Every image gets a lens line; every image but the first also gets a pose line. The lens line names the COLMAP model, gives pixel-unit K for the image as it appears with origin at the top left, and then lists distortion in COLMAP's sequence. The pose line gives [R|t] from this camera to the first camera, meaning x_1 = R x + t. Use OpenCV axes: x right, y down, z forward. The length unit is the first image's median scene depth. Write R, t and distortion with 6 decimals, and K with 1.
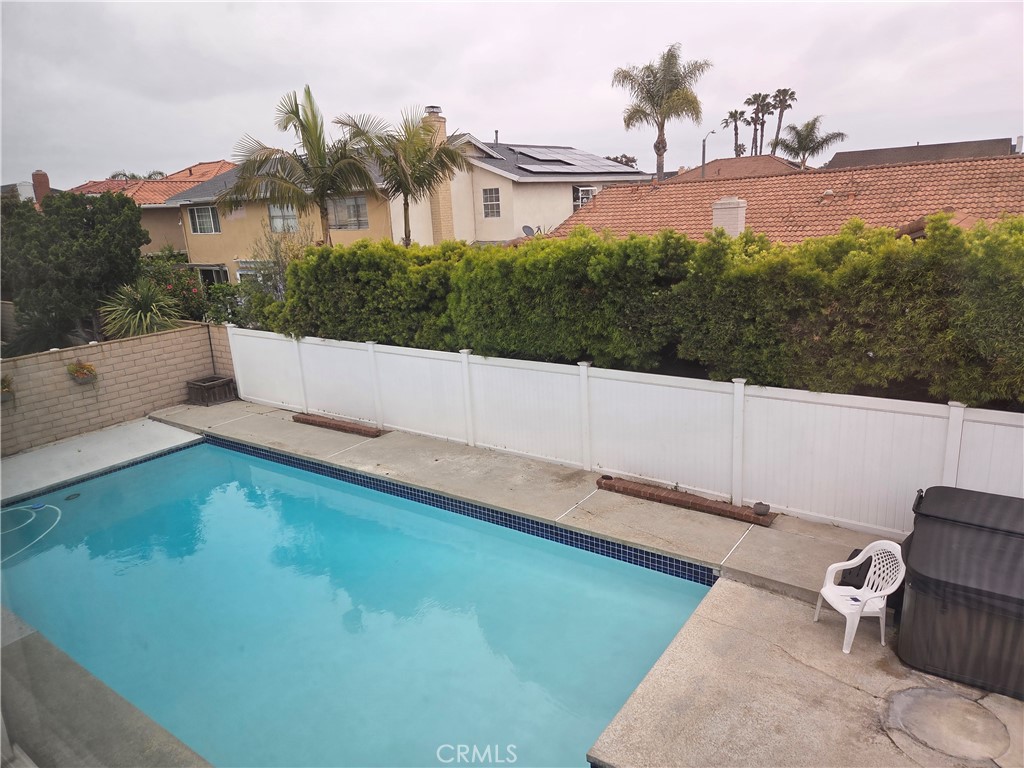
lens RADIAL K [[688.7, 0, 510.5], [0, 688.7, 386.7], [0, 0, 1]] dist [0.025238, -0.006627]
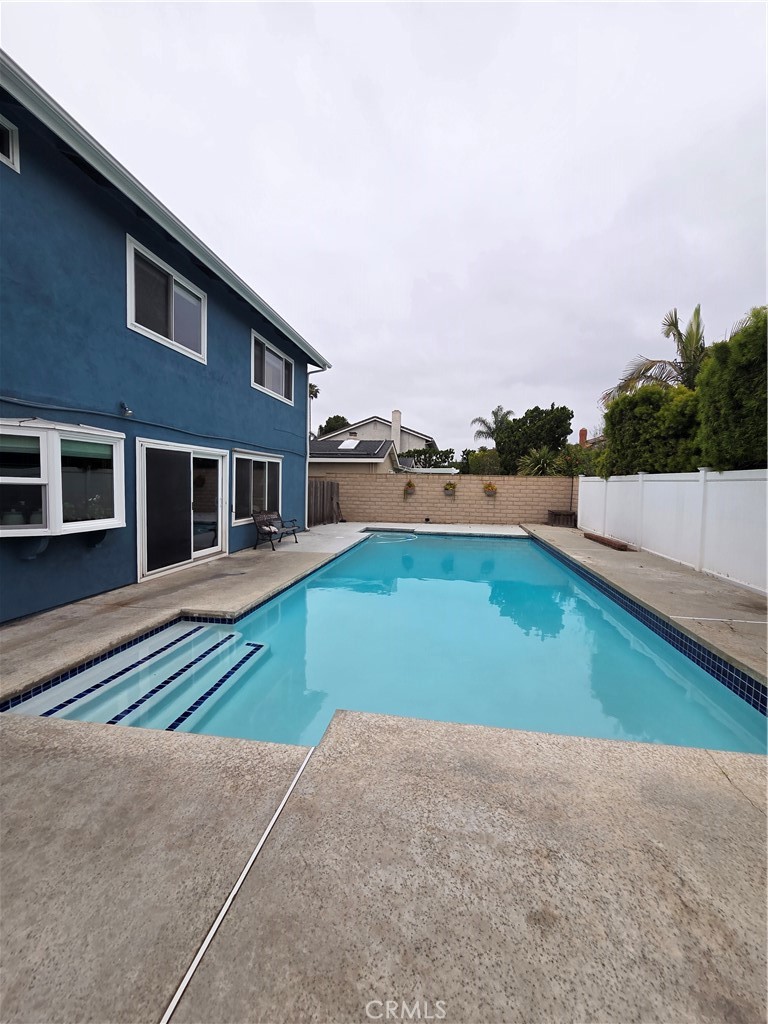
lens RADIAL K [[421.5, 0, 385.1], [0, 421.5, 507.6], [0, 0, 1]] dist [0.000123, 0.000092]
pose [[0.452691, 0.122245, -0.883248, 0.218547], [-0.274932, 0.961432, -0.007845, 0.107560], [0.848224, 0.246384, 0.468841, 0.288490]]
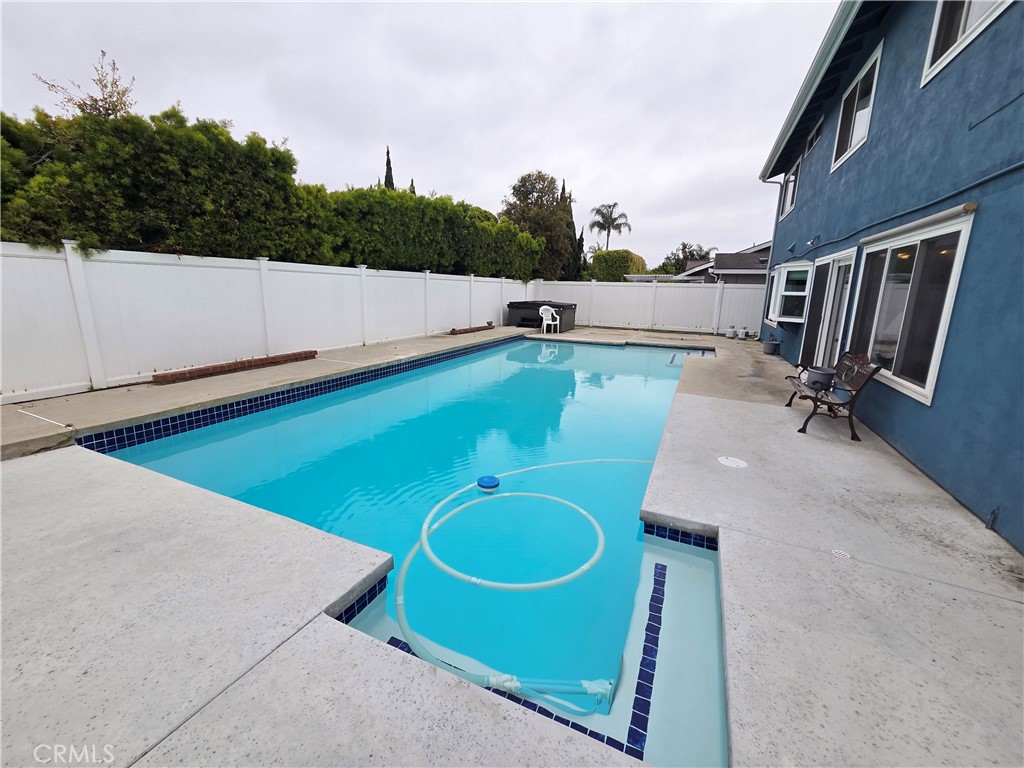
lens RADIAL K [[421.5, 0, 510.0], [0, 421.5, 381.2], [0, 0, 1]] dist [0.000123, 0.000092]
pose [[-0.210126, -0.159524, 0.964572, -0.734519], [0.243929, 0.946843, 0.209731, 0.041429], [-0.946755, 0.279357, -0.160044, 0.768101]]
